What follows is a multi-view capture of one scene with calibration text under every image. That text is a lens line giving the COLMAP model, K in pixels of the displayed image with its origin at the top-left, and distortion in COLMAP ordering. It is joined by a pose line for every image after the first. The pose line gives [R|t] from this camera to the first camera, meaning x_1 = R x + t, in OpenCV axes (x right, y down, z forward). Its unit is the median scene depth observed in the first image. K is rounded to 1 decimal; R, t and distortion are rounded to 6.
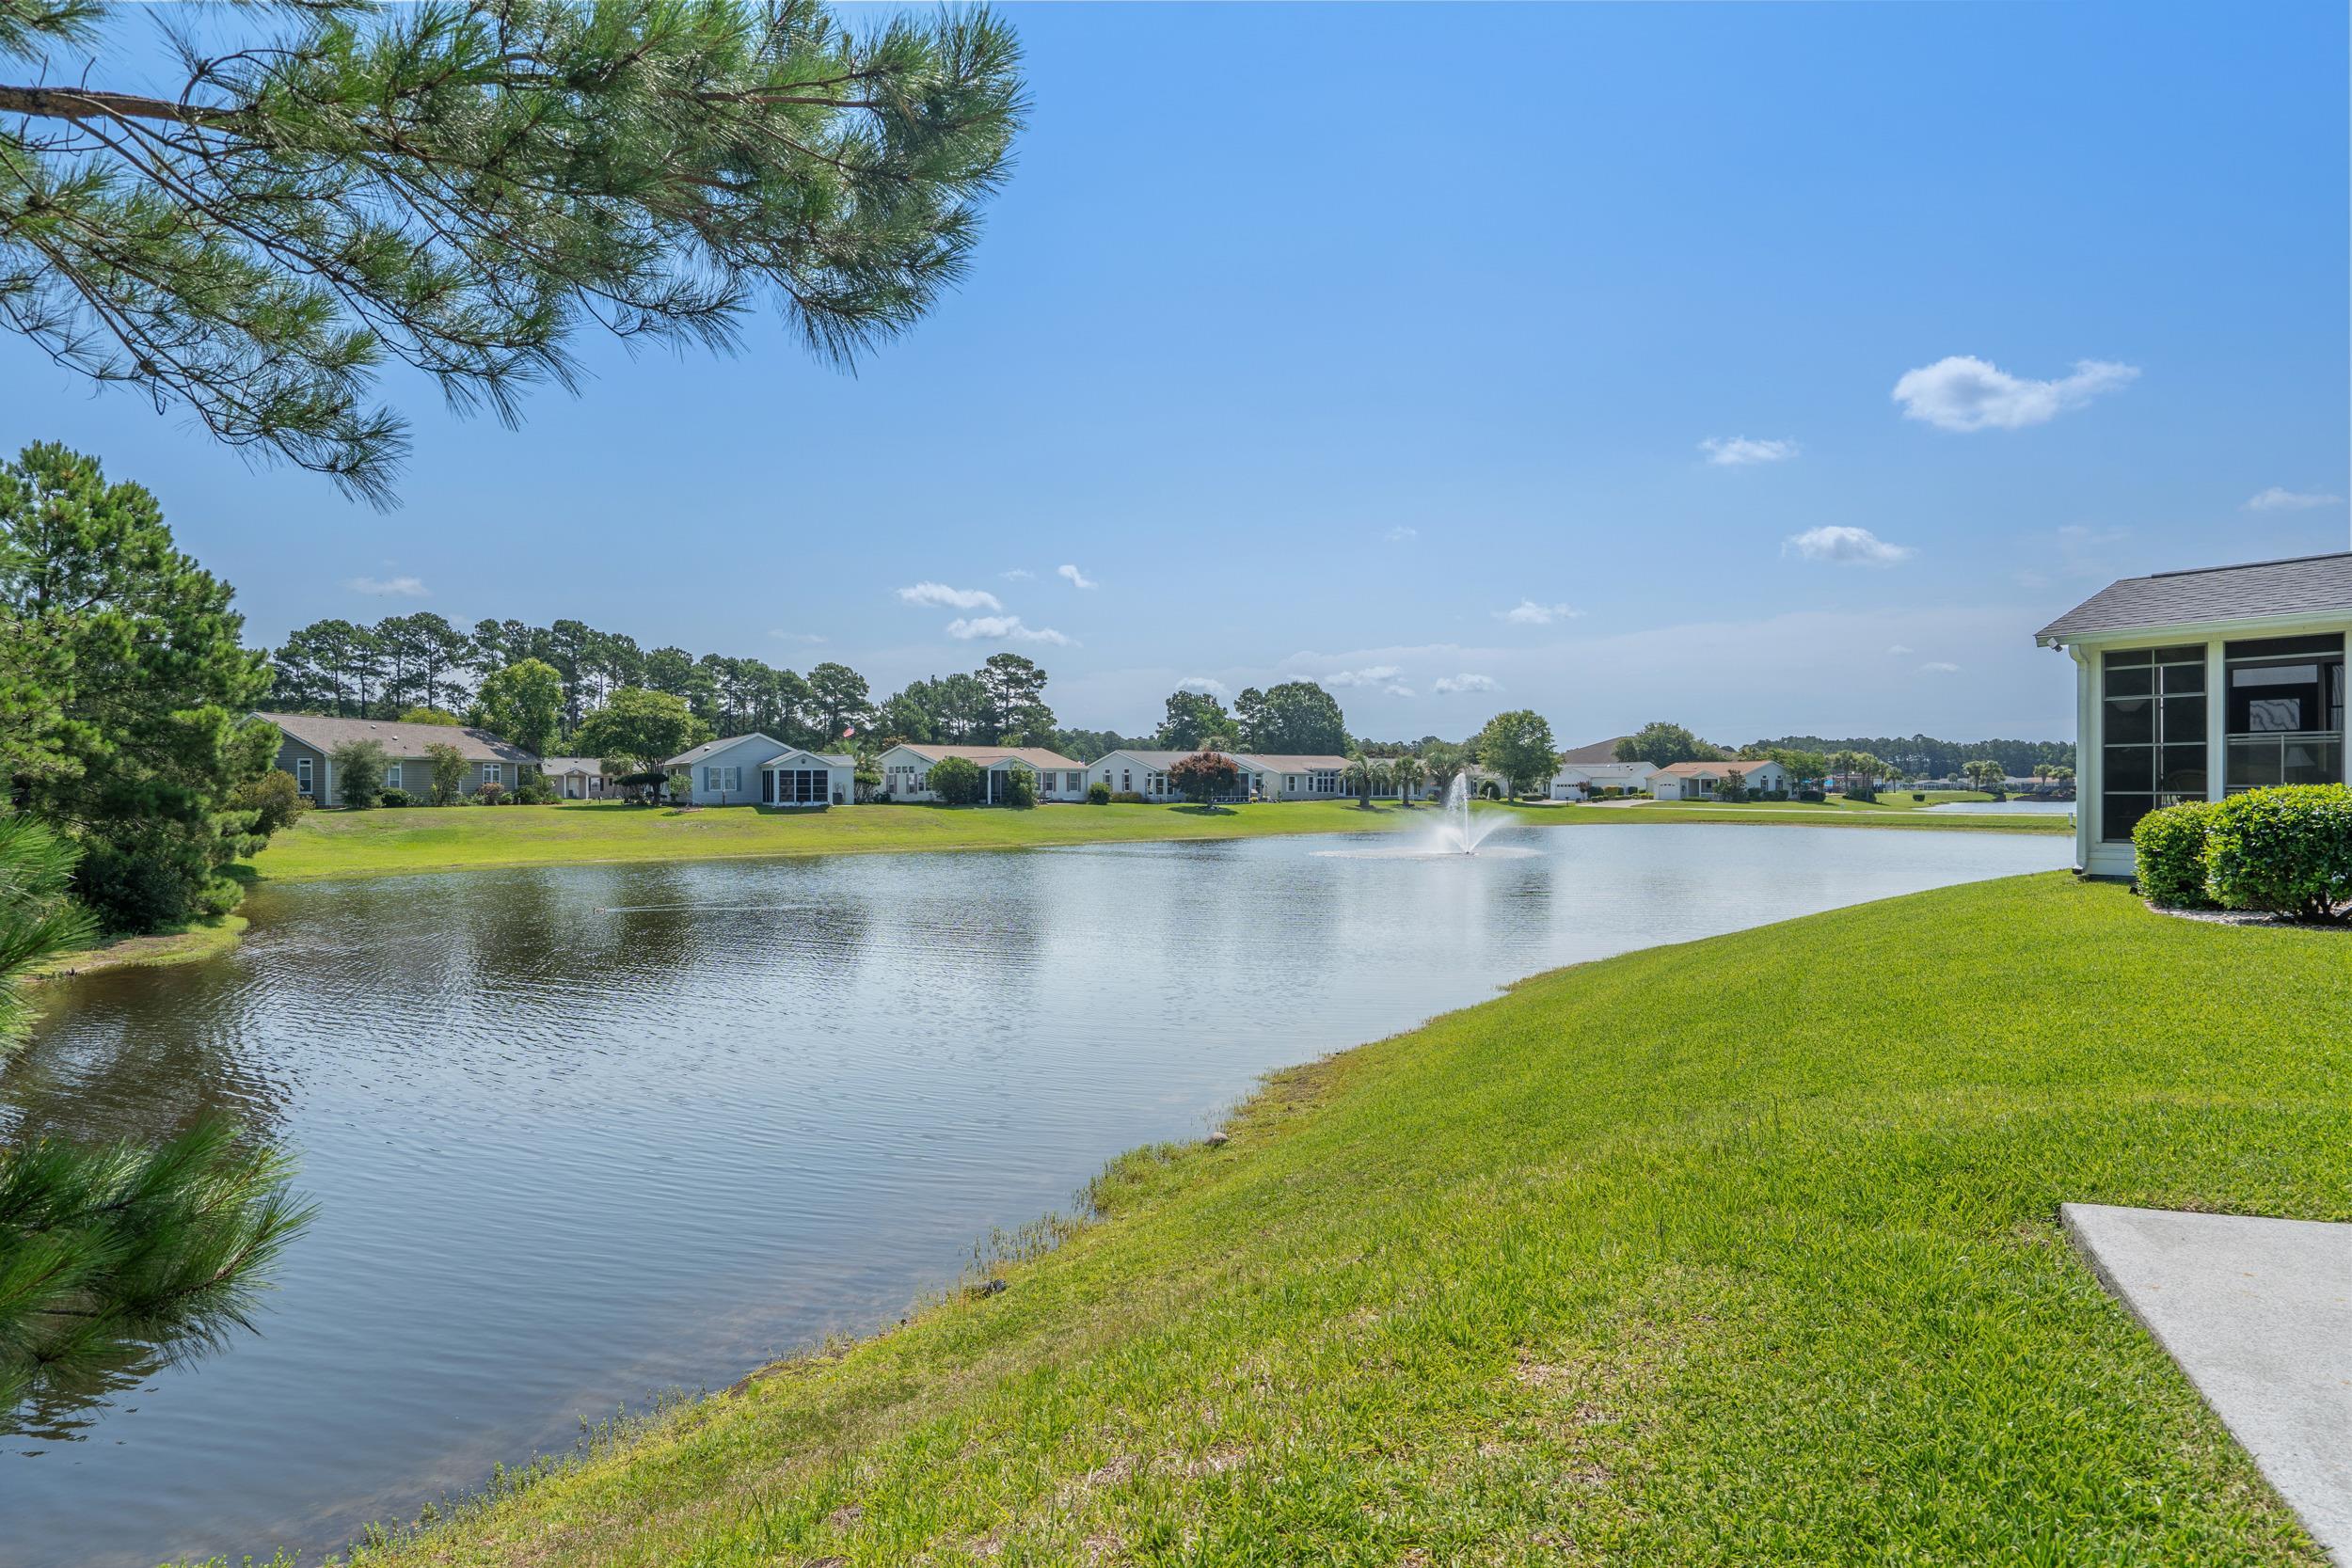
lens RADIAL K [[1294.5, 0, 1187.2], [0, 1294.5, 766.2], [0, 0, 1]] dist [0.004029, 0.000495]
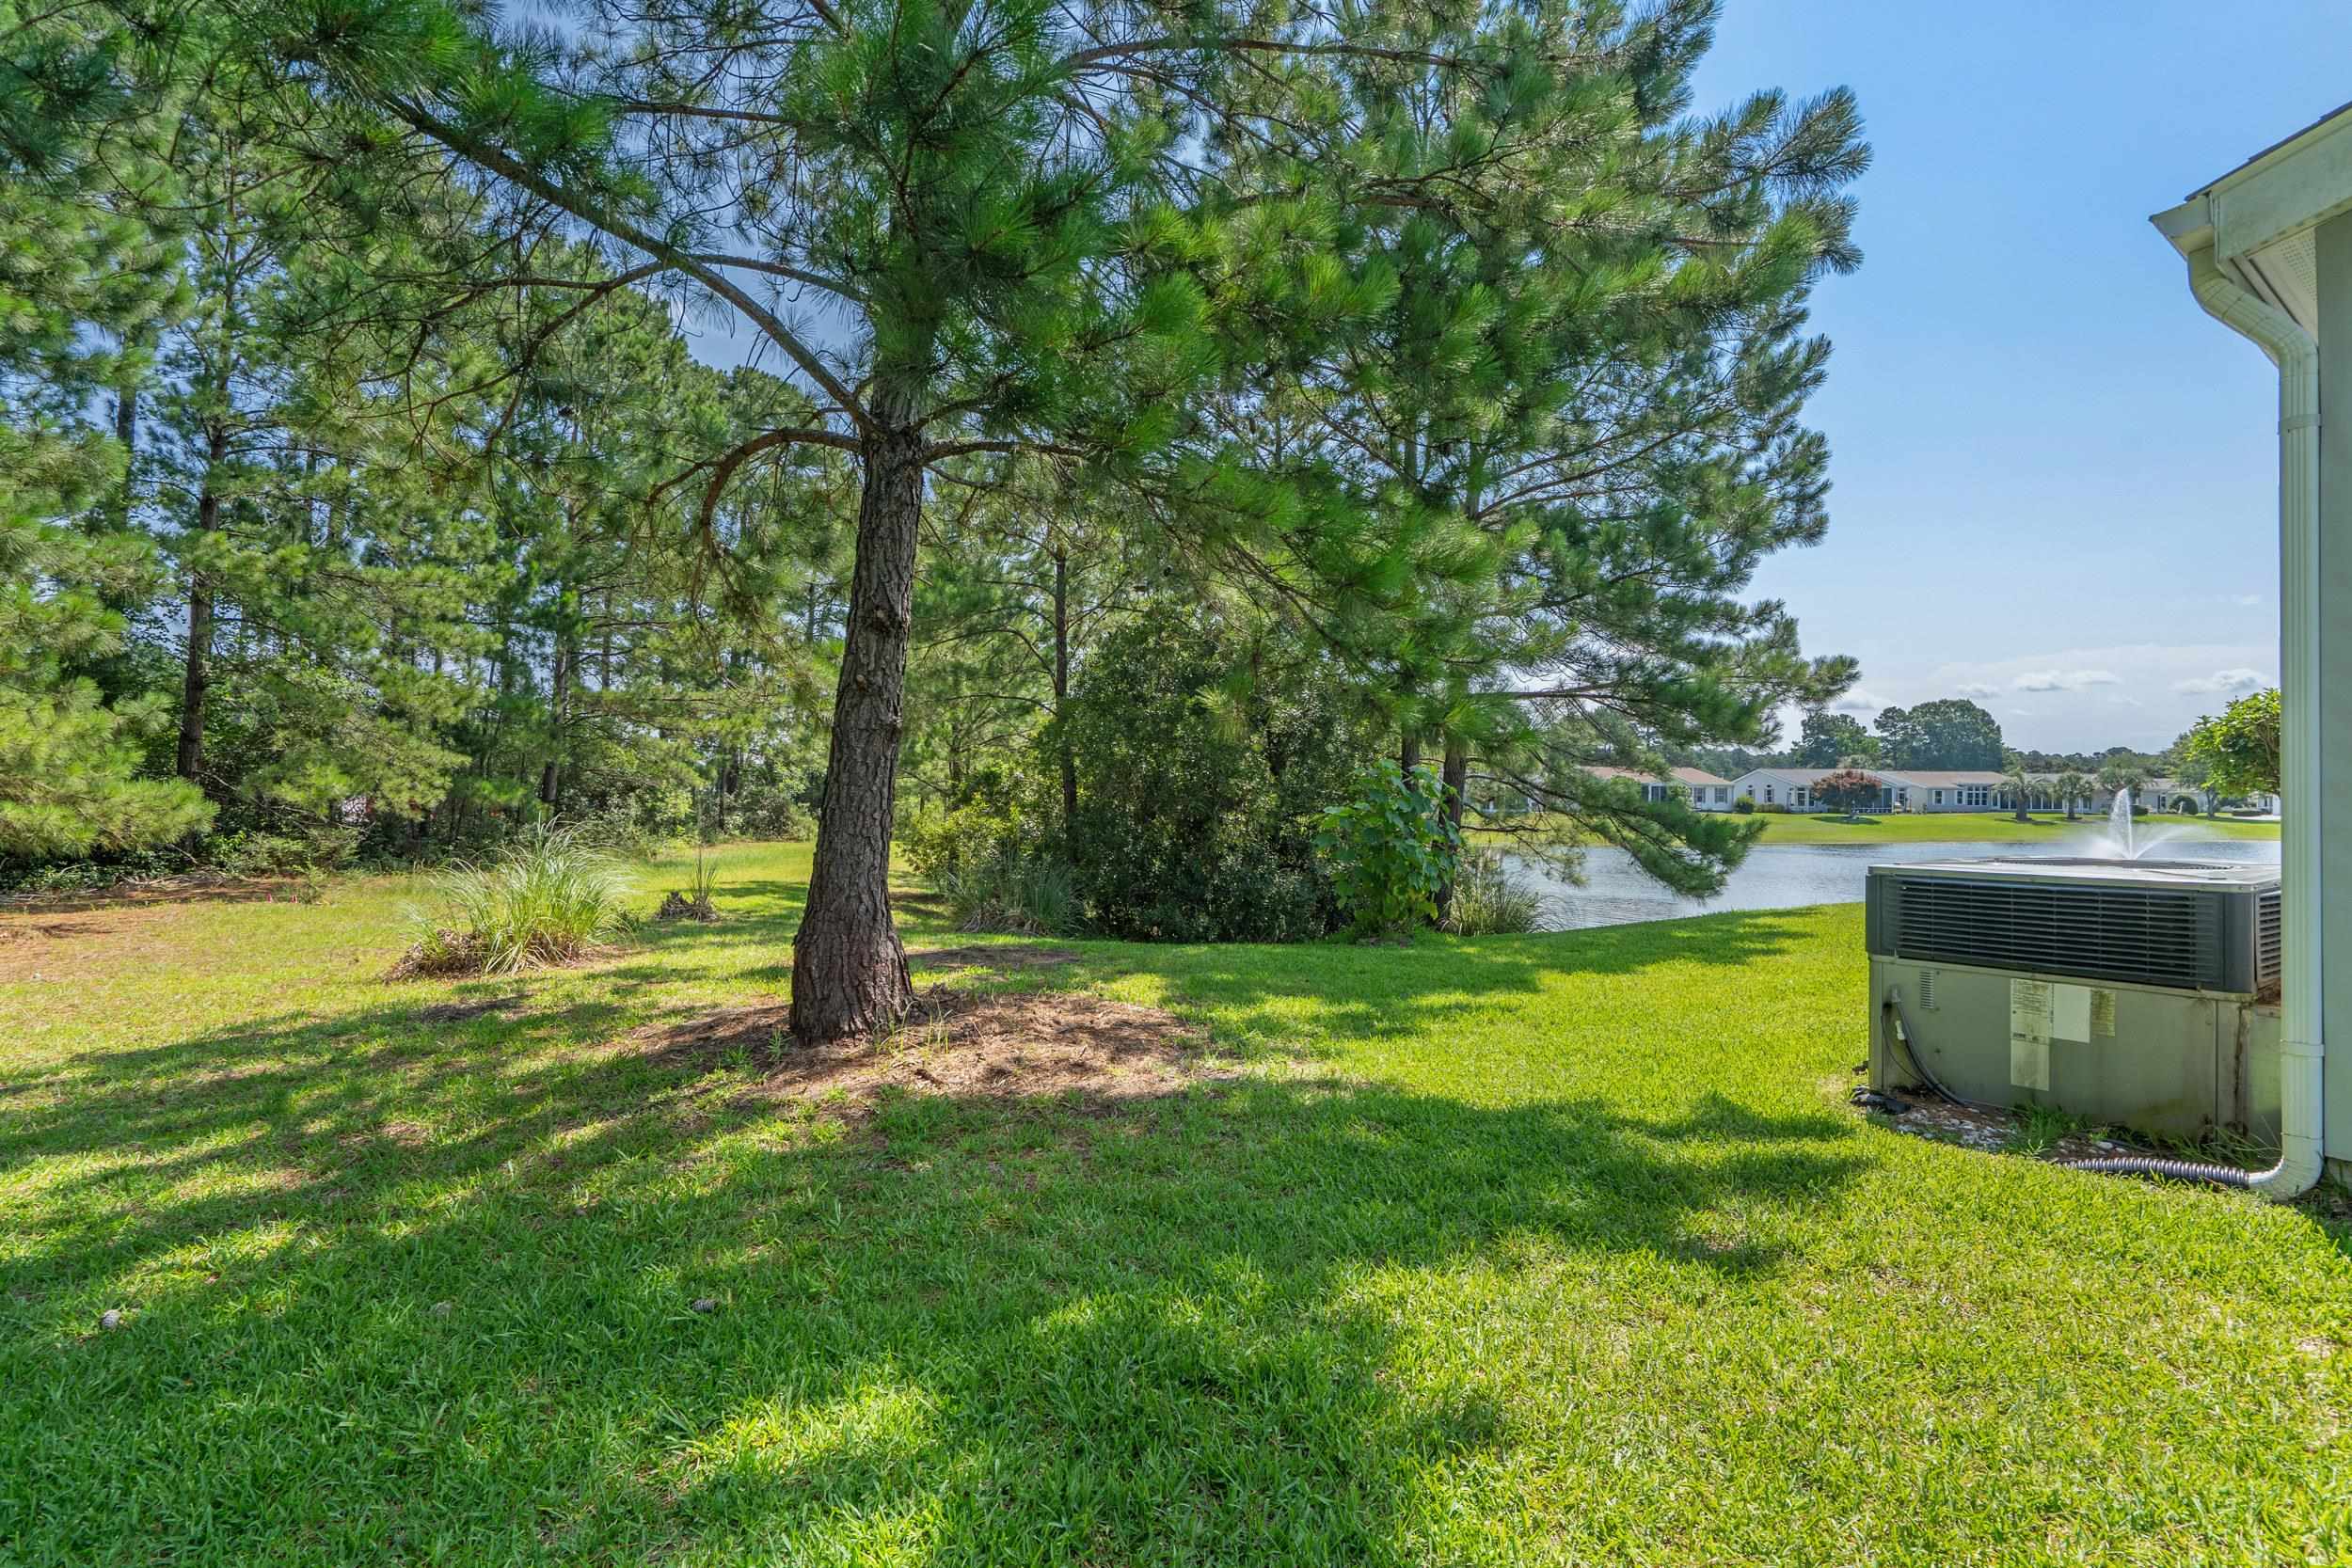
lens RADIAL K [[1066.0, 0, 1167.9], [0, 1066.0, 797.3], [0, 0, 1]] dist [-0.003092, 0.000112]
pose [[0.854029, 0.004794, -0.520204, -0.009325], [0.003608, 0.999879, 0.015137, -0.003033], [0.520214, -0.014805, 0.853908, -0.130492]]
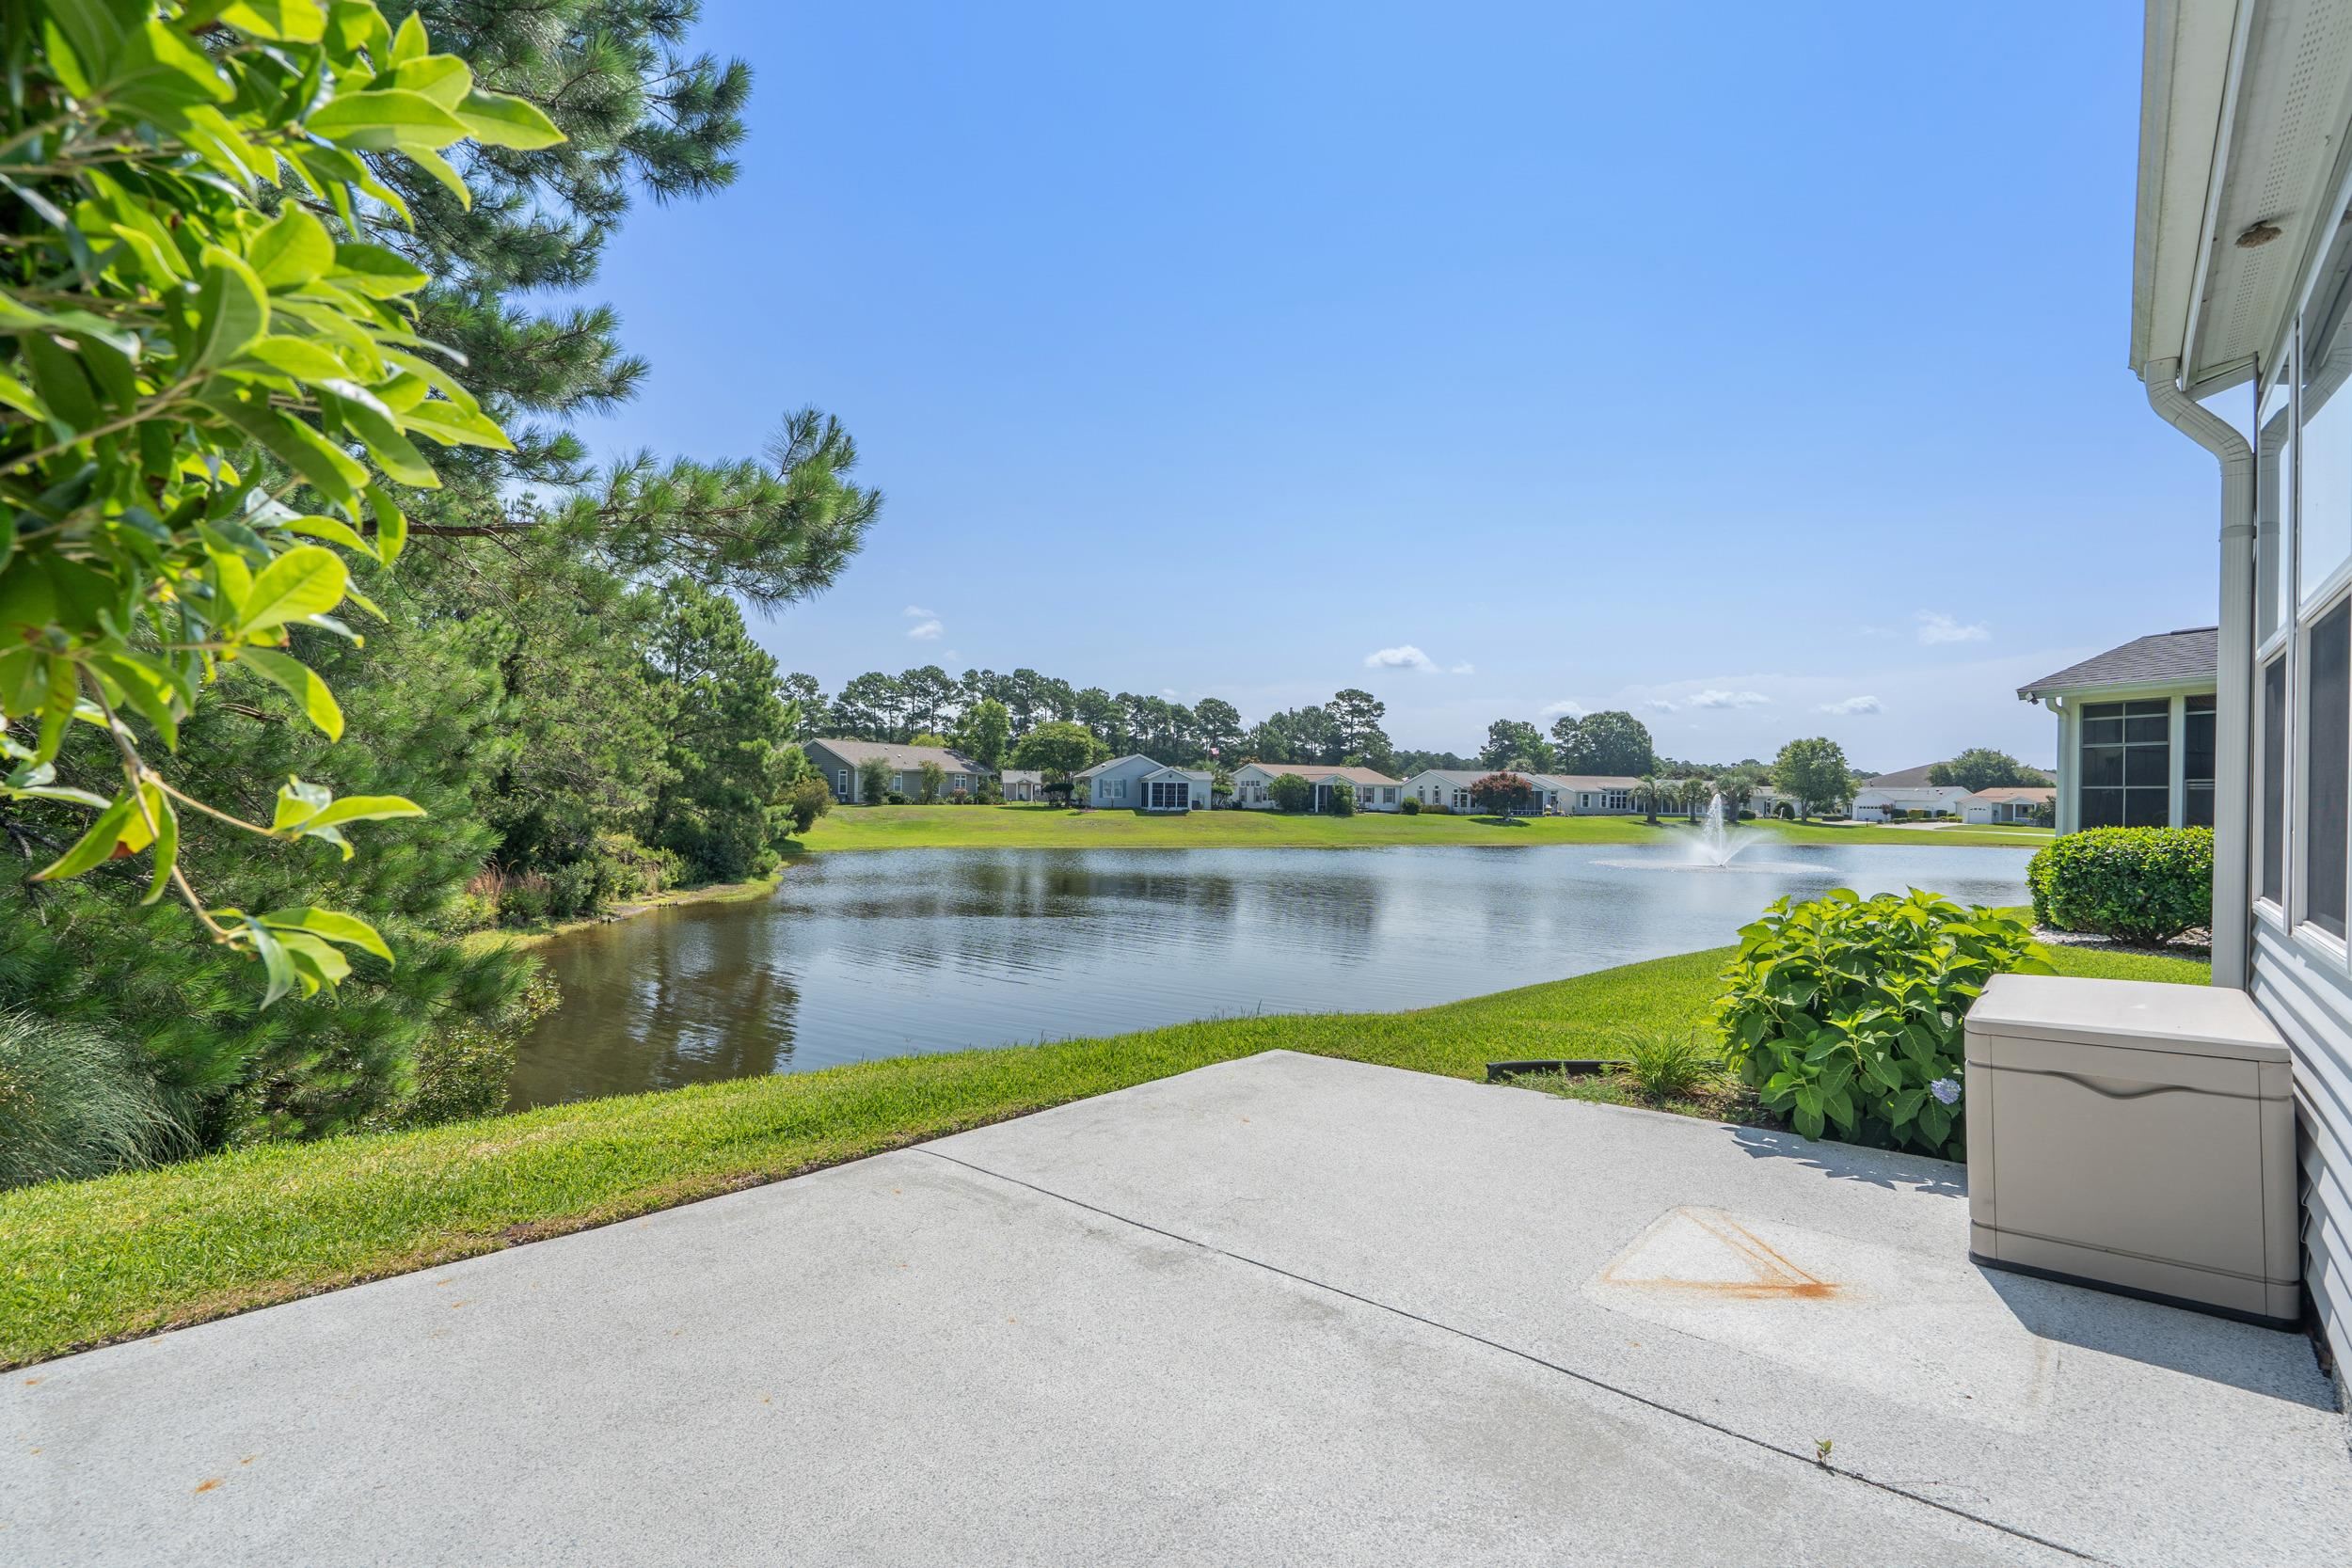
lens RADIAL K [[1066.0, 0, 1179.8], [0, 1066.0, 799.6], [0, 0, 1]] dist [-0.003092, 0.000112]
pose [[0.951225, 0.020252, -0.307833, 0.032405], [-0.014667, 0.999683, 0.020445, -0.001687], [0.308150, -0.014933, 0.951221, -0.016364]]
